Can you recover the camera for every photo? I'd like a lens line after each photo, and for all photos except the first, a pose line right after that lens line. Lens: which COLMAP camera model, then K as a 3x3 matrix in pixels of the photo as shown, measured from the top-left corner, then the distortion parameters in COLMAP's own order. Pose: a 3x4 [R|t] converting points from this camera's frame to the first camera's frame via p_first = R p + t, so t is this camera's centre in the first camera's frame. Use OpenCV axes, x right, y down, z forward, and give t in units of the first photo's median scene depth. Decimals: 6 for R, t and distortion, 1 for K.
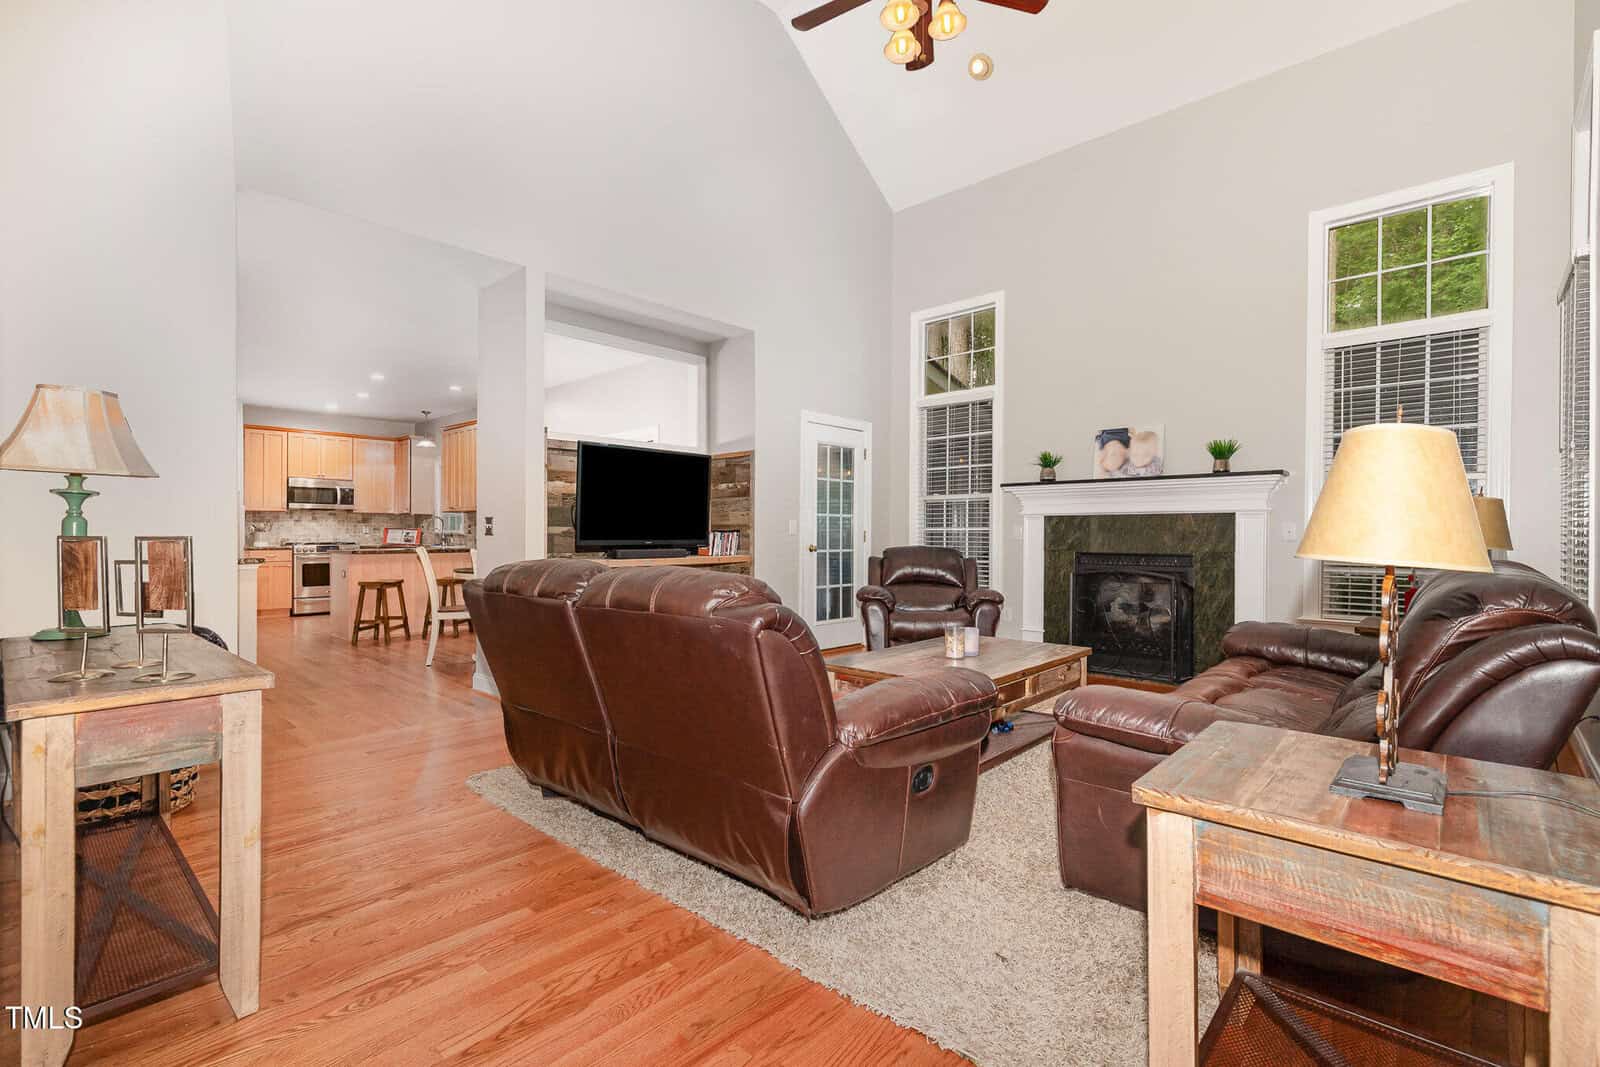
lens RADIAL K [[723.8, 0, 799.5], [0, 723.8, 543.6], [0, 0, 1]] dist [0.005245, -0.000245]
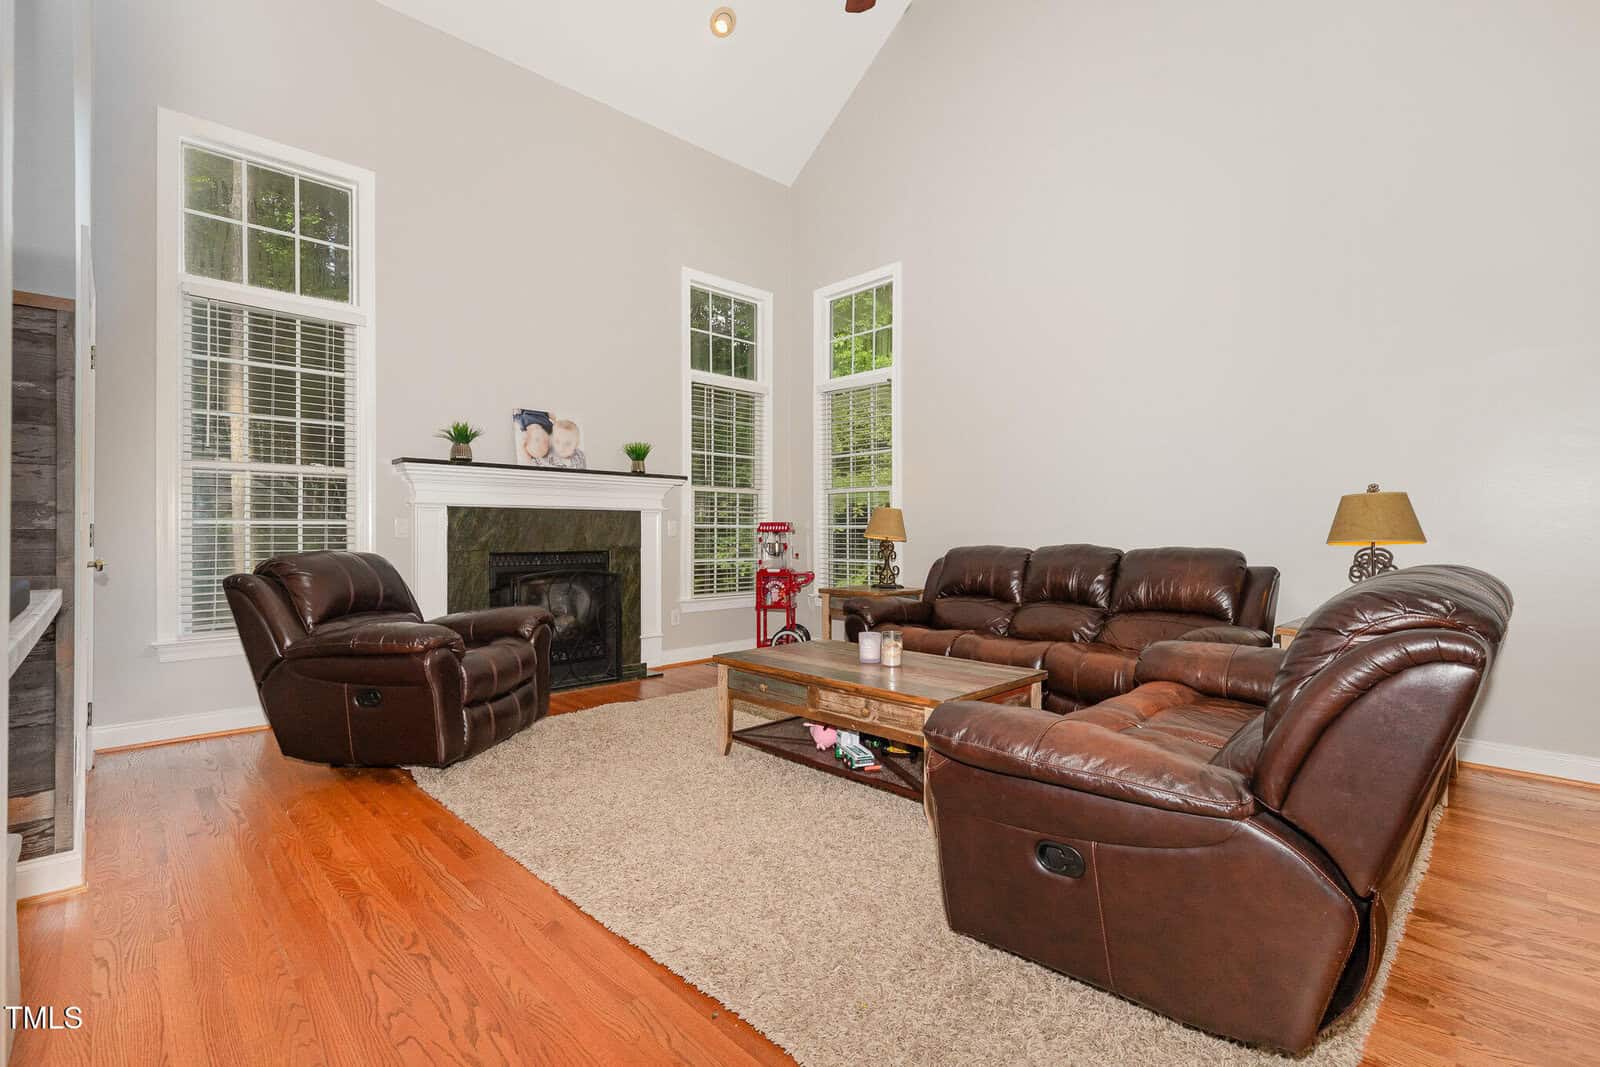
lens RADIAL K [[723.8, 0, 802.5], [0, 723.8, 526.7], [0, 0, 1]] dist [0.005245, -0.000245]
pose [[0.042048, -0.003097, 0.999111, -0.438510], [0.003770, 0.999989, 0.002941, -0.019773], [-0.999108, 0.003643, 0.042059, 0.662527]]
